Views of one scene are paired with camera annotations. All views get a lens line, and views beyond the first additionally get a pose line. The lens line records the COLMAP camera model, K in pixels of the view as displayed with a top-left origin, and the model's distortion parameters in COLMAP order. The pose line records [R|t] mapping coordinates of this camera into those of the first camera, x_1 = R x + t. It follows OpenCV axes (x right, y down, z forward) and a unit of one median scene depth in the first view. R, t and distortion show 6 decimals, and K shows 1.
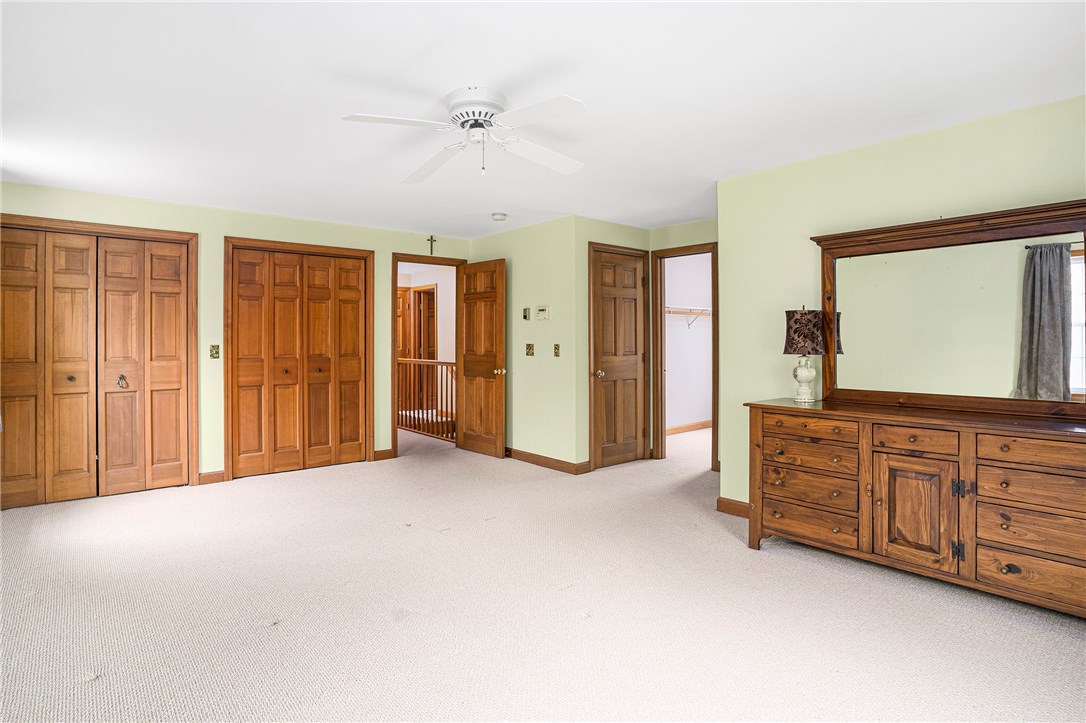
lens RADIAL K [[533.9, 0, 545.8], [0, 533.9, 345.3], [0, 0, 1]] dist [-0.056177, 0.000275]
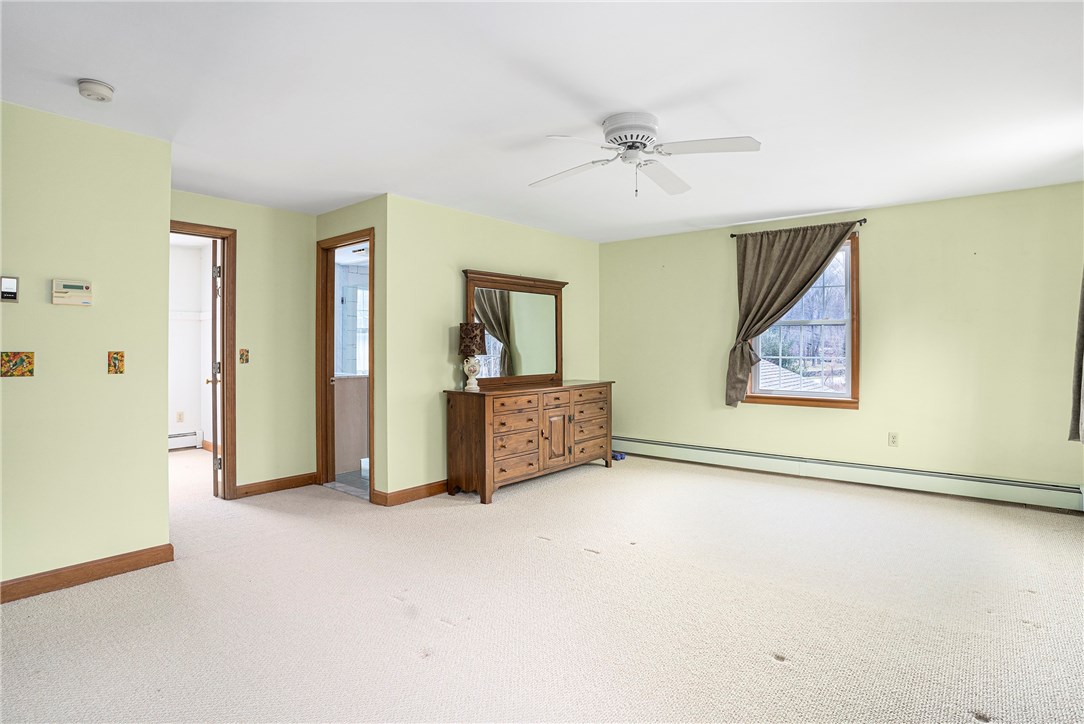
lens RADIAL K [[544.3, 0, 533.4], [0, 544.3, 353.8], [0, 0, 1]] dist [-0.079502, 0.037325]
pose [[-0.139391, -0.011710, 0.990168, -1.152230], [0.010291, 0.999859, 0.013273, -0.004381], [-0.990184, 0.012040, -0.139251, 1.299613]]
